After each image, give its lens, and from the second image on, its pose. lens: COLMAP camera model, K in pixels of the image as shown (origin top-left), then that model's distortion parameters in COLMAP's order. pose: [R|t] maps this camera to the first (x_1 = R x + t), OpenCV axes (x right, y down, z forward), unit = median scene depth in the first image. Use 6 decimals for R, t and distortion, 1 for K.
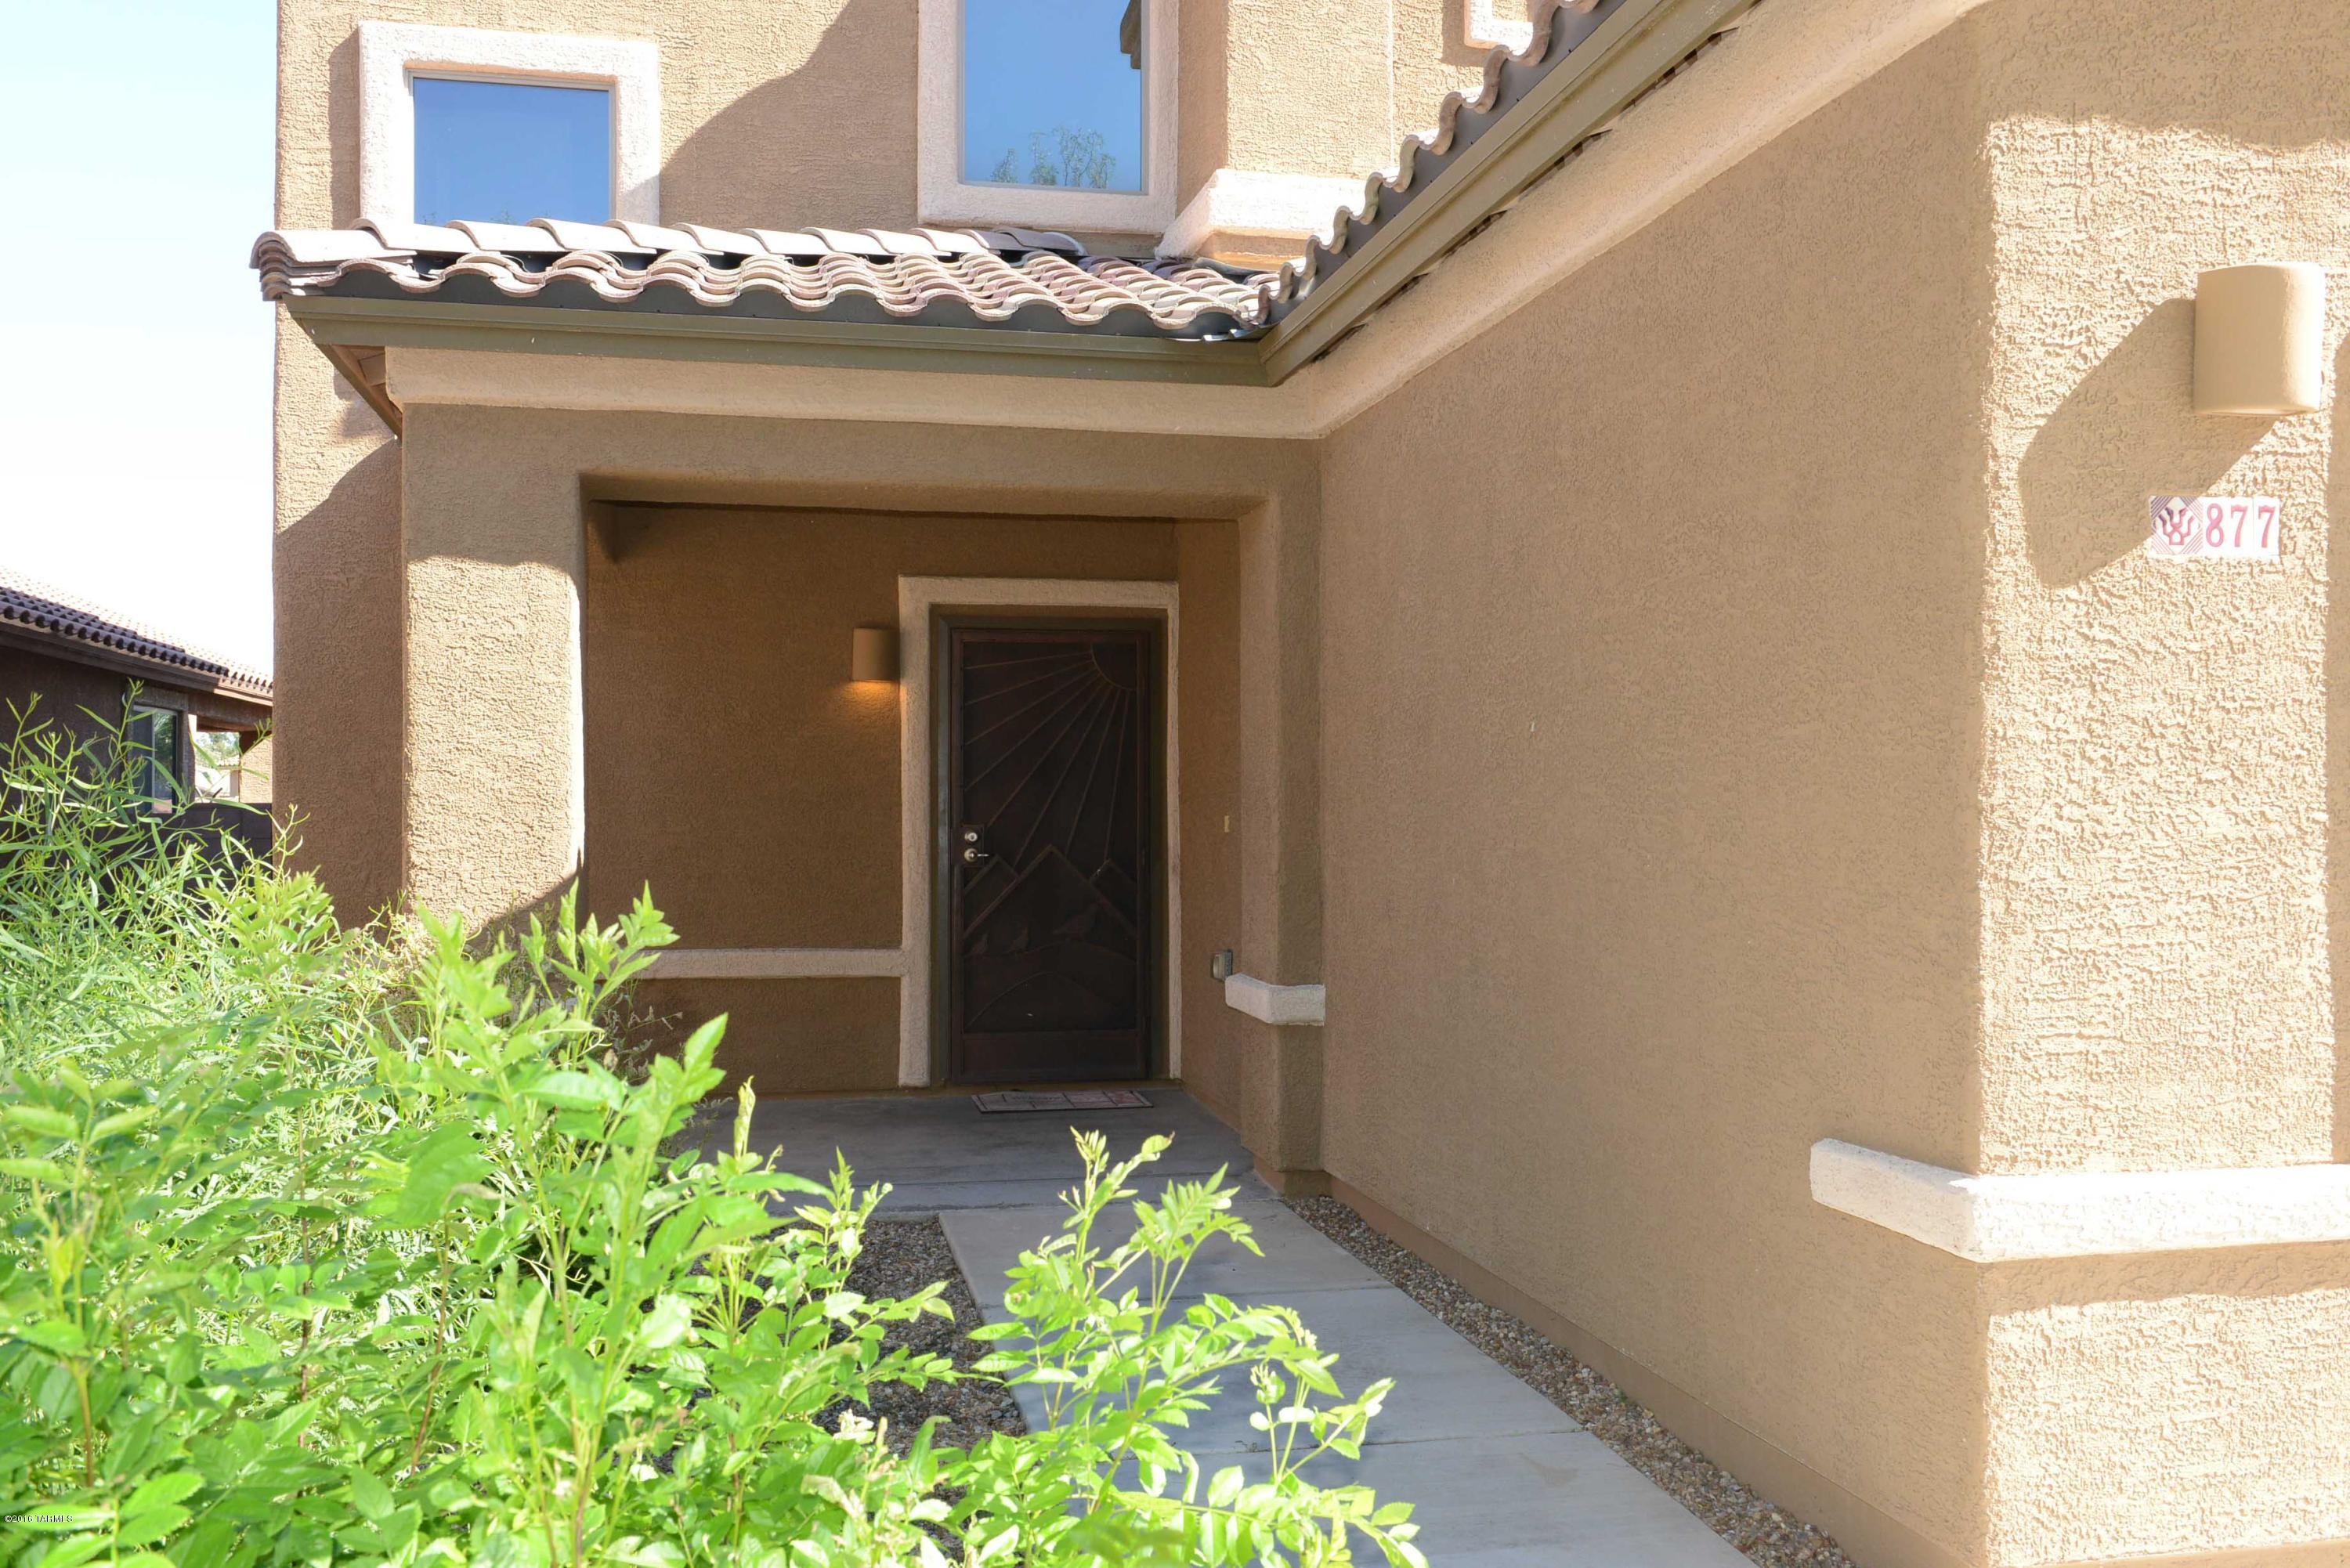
lens RADIAL K [[2075.3, 0, 1175.0], [0, 2075.3, 784.0], [0, 0, 1]] dist [0.009940, -0.005819]
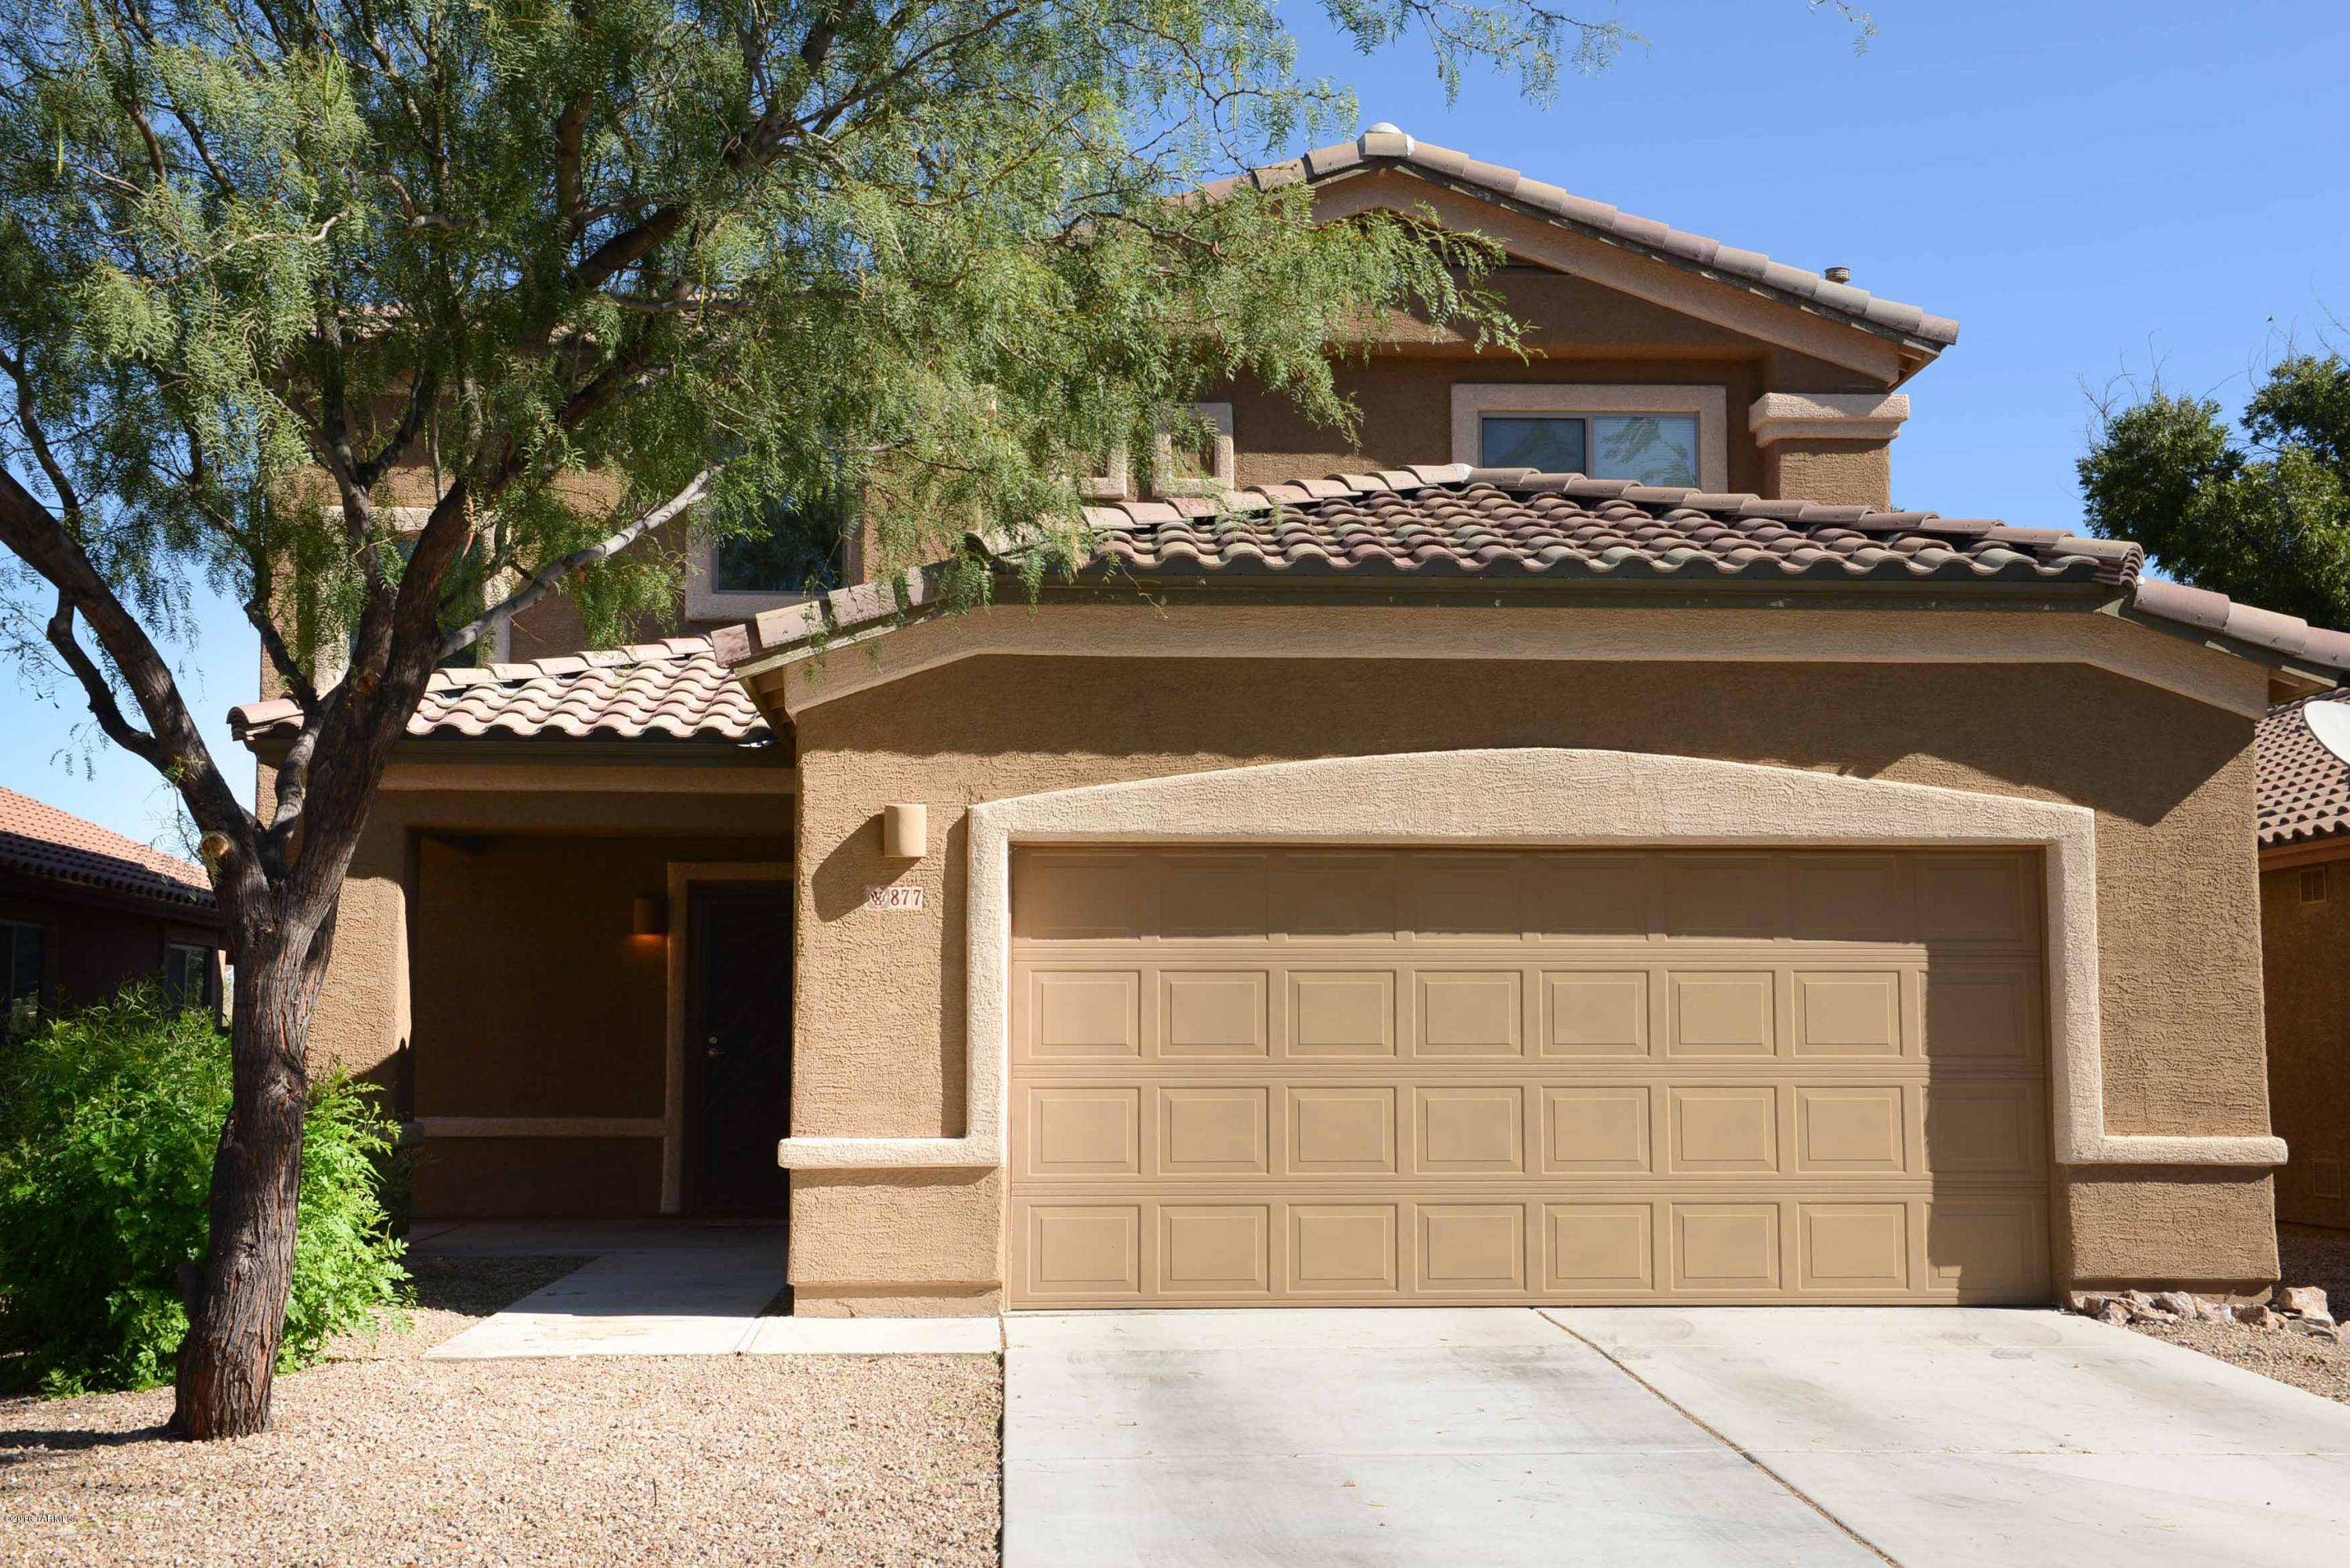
lens RADIAL K [[2985.8, 0, 1175.0], [0, 2985.8, 784.0], [0, 0, 1]] dist [0.140091, 0.025357]
pose [[0.988788, -0.011699, -0.148869, 1.429167], [-0.000220, 0.996811, -0.079793, 0.037834], [0.149328, 0.078931, 0.985632, -2.757840]]
